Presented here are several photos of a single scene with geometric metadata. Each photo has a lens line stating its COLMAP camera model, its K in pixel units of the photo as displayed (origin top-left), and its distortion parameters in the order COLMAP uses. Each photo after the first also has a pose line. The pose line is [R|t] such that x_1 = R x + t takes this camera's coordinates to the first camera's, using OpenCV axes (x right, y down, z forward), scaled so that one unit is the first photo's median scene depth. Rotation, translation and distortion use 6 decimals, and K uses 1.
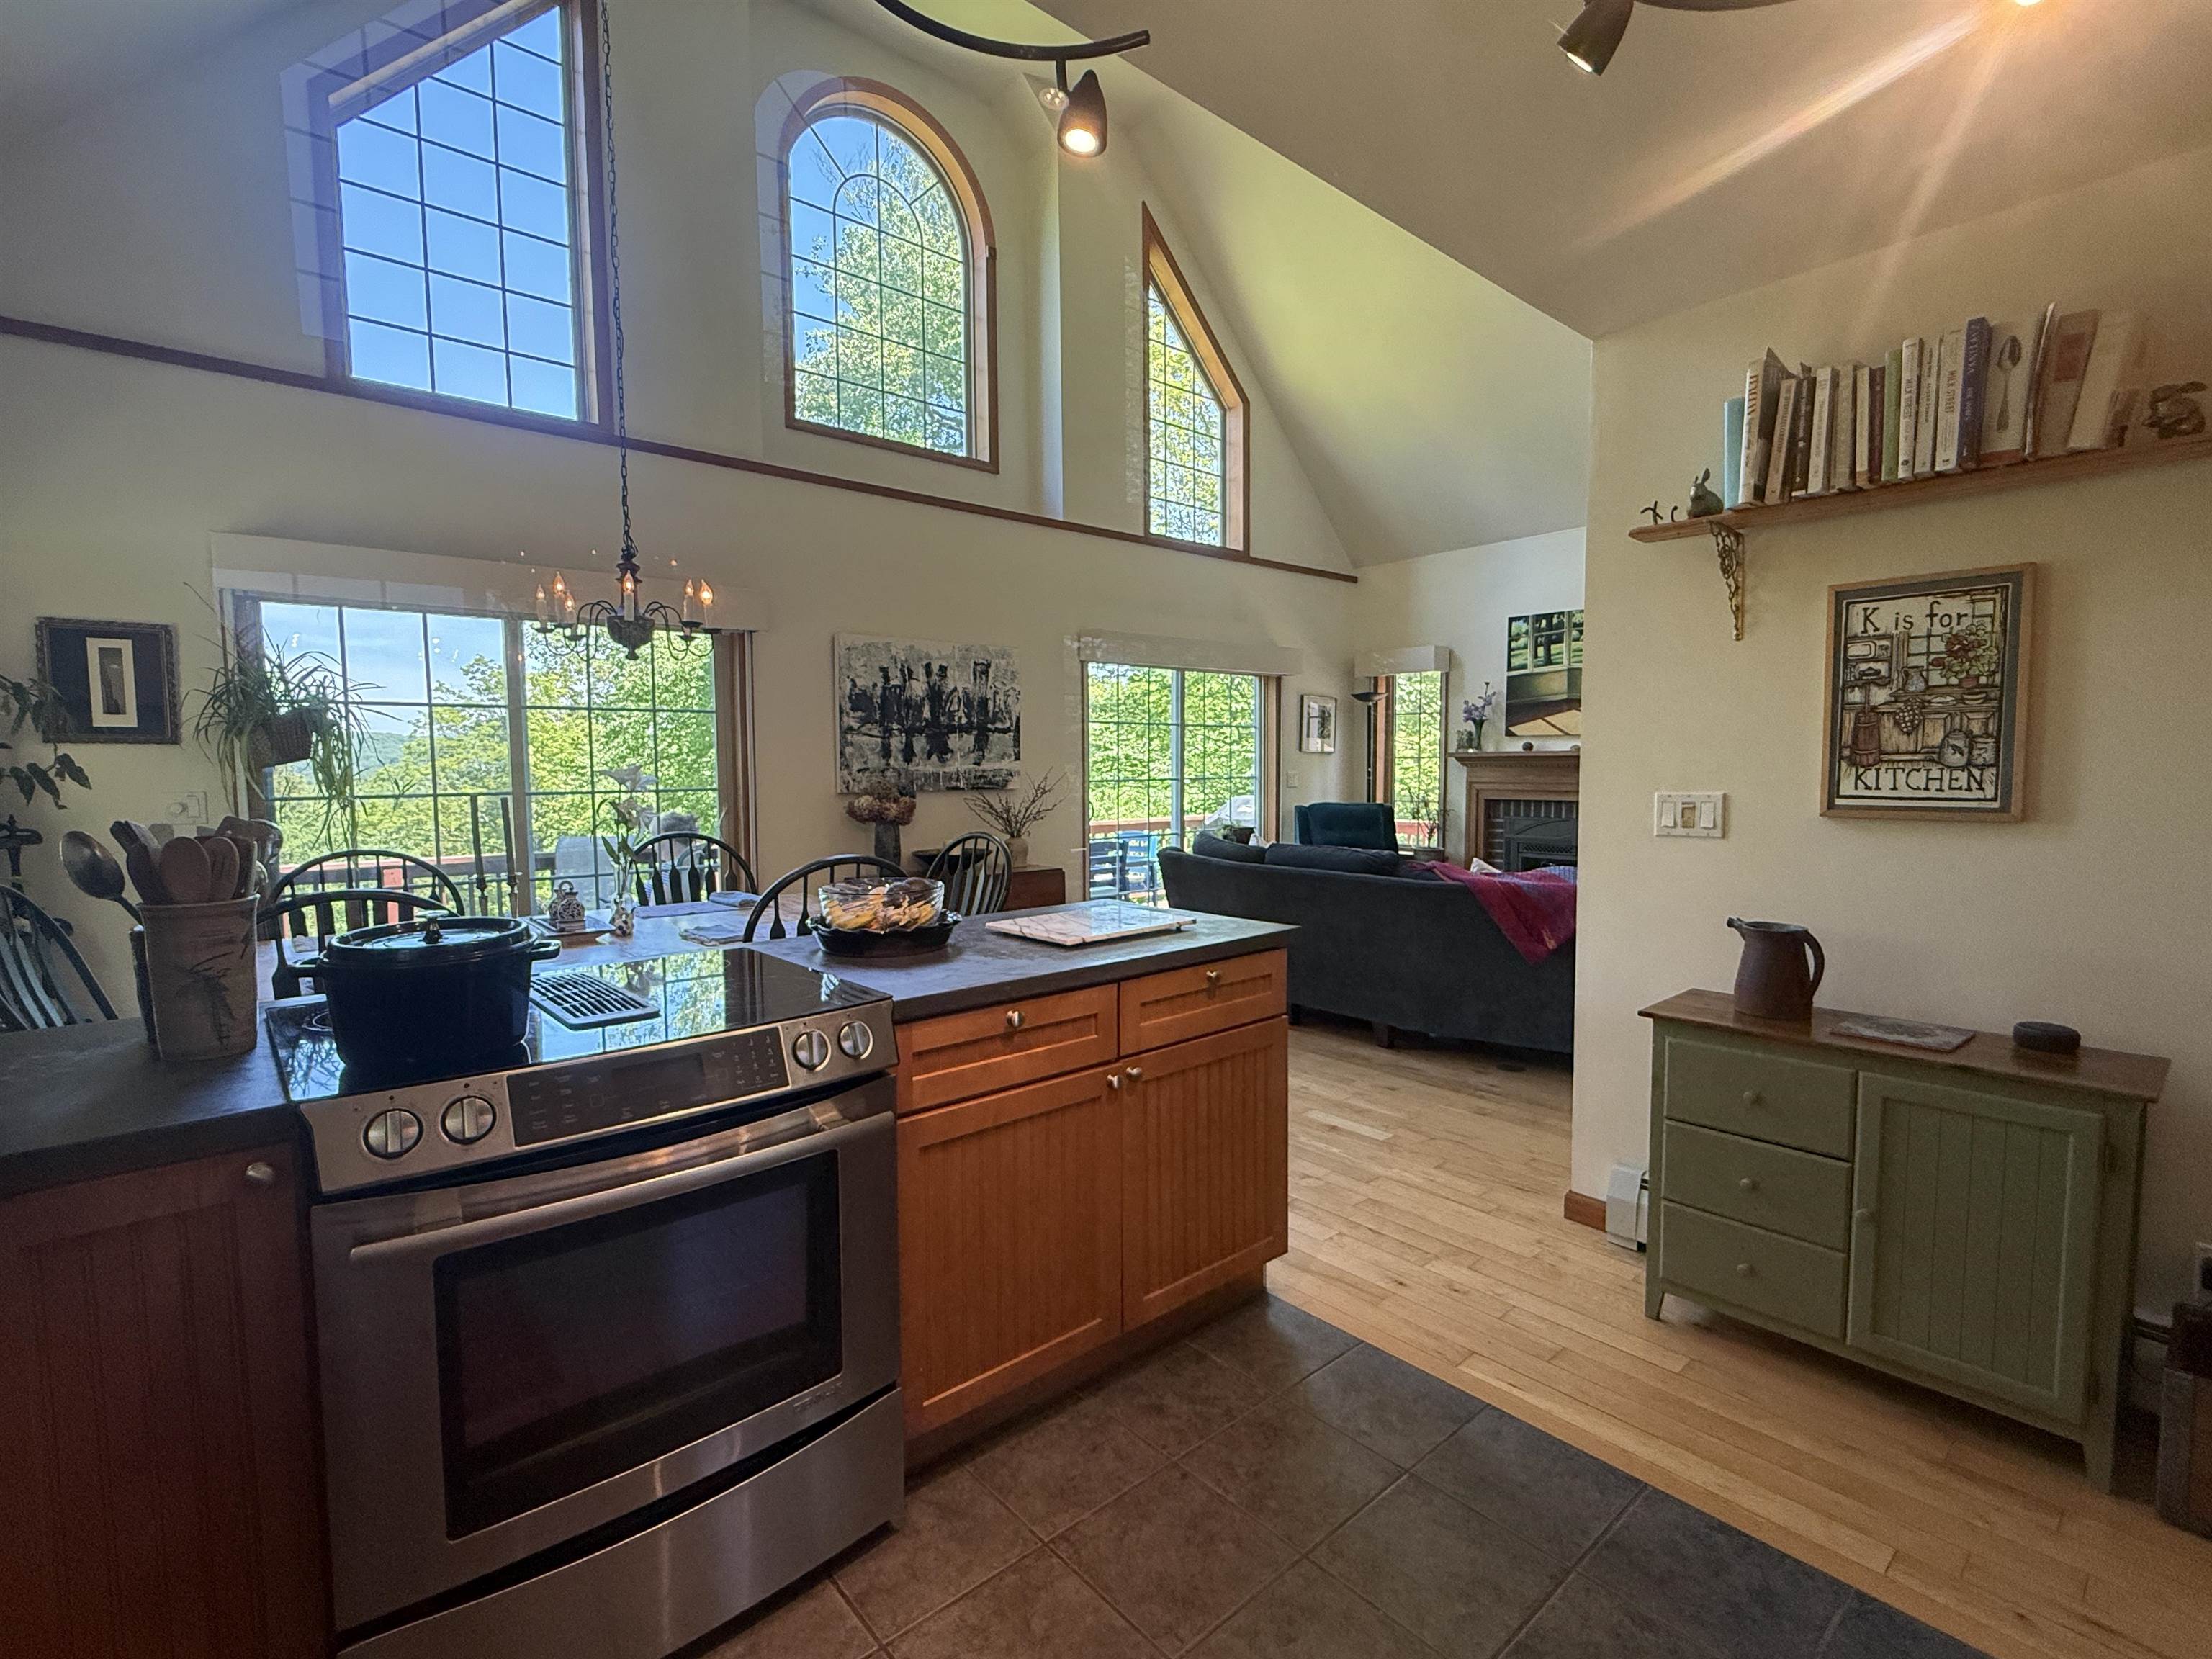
lens RADIAL K [[1027.9, 0, 1104.8], [0, 1027.9, 833.4], [0, 0, 1]] dist [-0.001448, 0.000768]
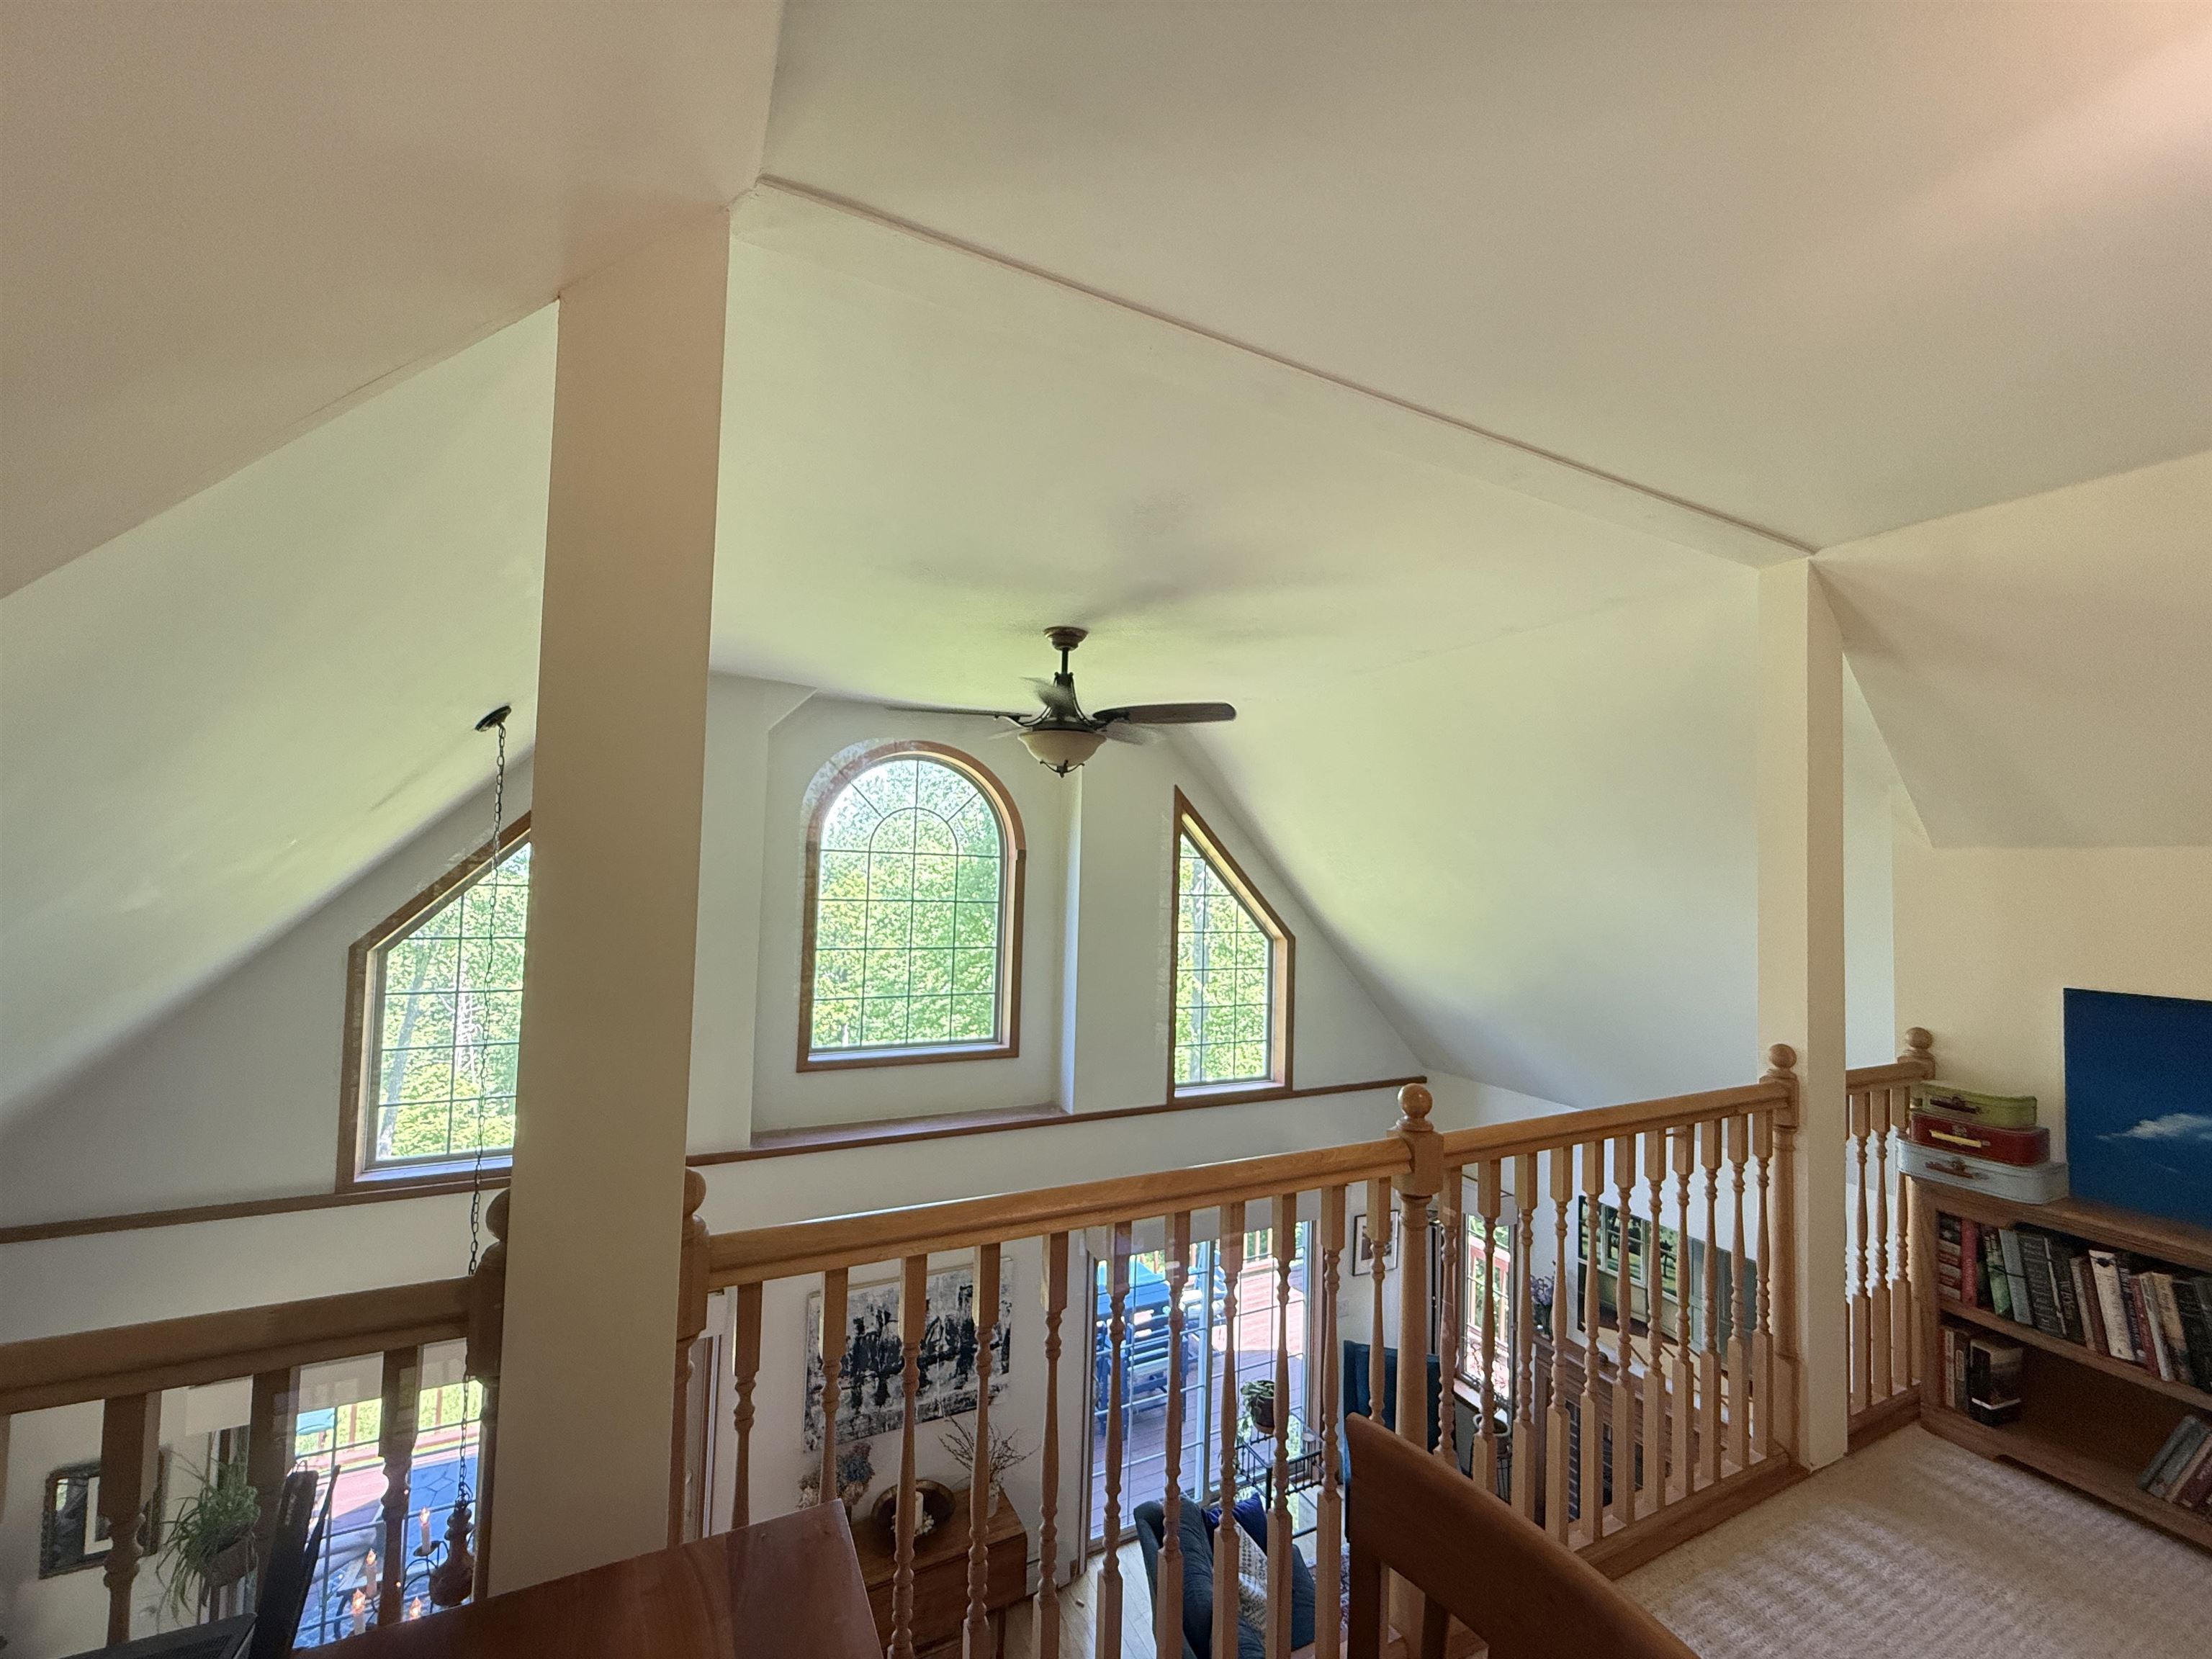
lens RADIAL K [[884.3, 0, 1107.1], [0, 884.3, 832.1], [0, 0, 1]] dist [0.000864, 0.000196]
pose [[0.965618, 0.019975, -0.259198, 0.233096], [-0.049617, 0.992876, -0.108329, -0.526798], [0.255188, 0.117465, 0.959730, 0.135831]]
